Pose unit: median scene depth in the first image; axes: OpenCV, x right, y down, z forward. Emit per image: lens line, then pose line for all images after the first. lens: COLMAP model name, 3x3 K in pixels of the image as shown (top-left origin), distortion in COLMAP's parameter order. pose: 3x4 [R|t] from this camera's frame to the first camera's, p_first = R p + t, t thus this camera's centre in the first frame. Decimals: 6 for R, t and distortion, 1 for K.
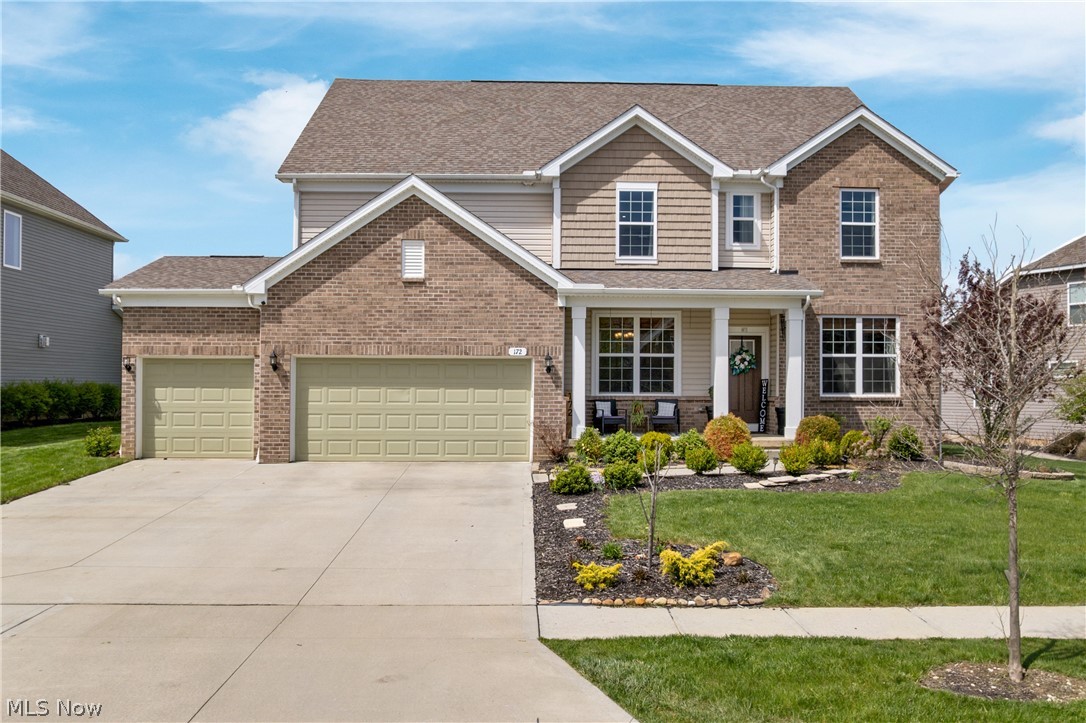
lens RADIAL K [[715.3, 0, 542.8], [0, 715.3, 361.0], [0, 0, 1]] dist [-0.035883, 0.012912]
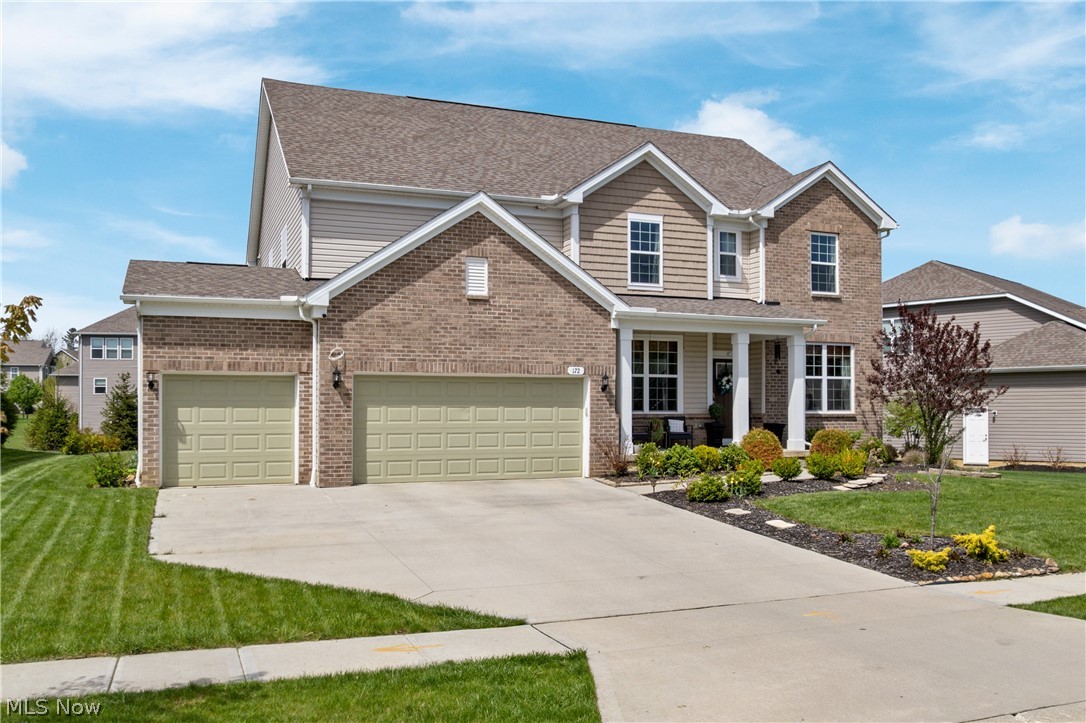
lens RADIAL K [[715.3, 0, 503.0], [0, 715.3, 384.1], [0, 0, 1]] dist [-0.035883, 0.012912]
pose [[0.963197, 0.005269, 0.268744, -0.399134], [-0.004668, 0.999985, -0.002874, 0.009338], [-0.268755, 0.001513, 0.963207, 0.032521]]
